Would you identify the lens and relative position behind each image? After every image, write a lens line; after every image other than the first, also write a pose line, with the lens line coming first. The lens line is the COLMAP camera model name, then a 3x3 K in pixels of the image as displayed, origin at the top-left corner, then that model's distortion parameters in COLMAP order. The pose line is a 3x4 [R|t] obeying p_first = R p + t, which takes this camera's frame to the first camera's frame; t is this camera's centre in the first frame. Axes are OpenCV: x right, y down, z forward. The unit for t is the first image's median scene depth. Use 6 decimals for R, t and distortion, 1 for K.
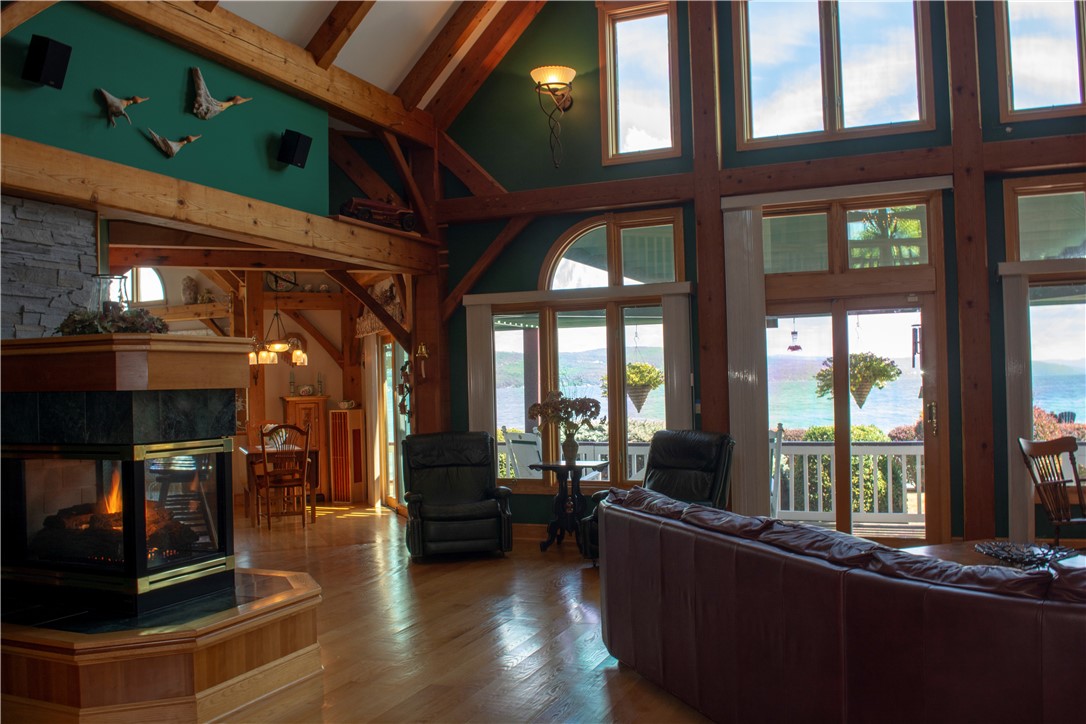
lens RADIAL K [[927.7, 0, 548.1], [0, 927.7, 367.5], [0, 0, 1]] dist [-0.079815, 0.005038]
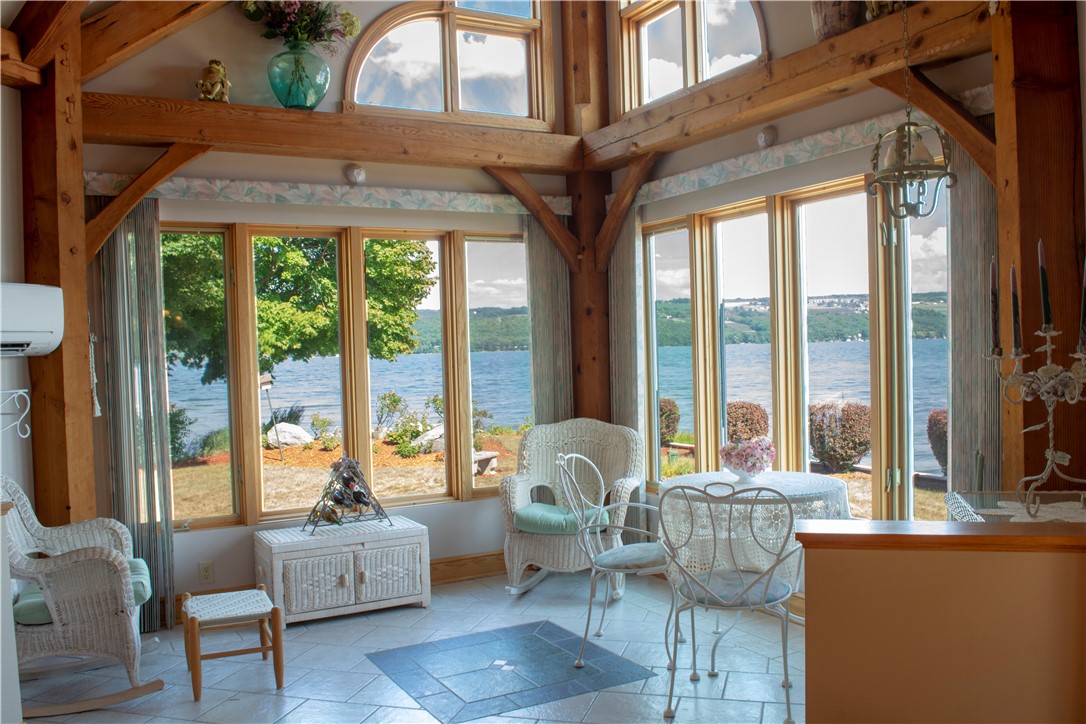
lens RADIAL K [[927.7, 0, 543.1], [0, 927.7, 363.8], [0, 0, 1]] dist [-0.079815, 0.005038]
pose [[0.775292, 0.013627, -0.631456, -0.278601], [0.029615, 0.997883, 0.057896, 0.017564], [0.630909, -0.063587, 0.773247, 0.707489]]
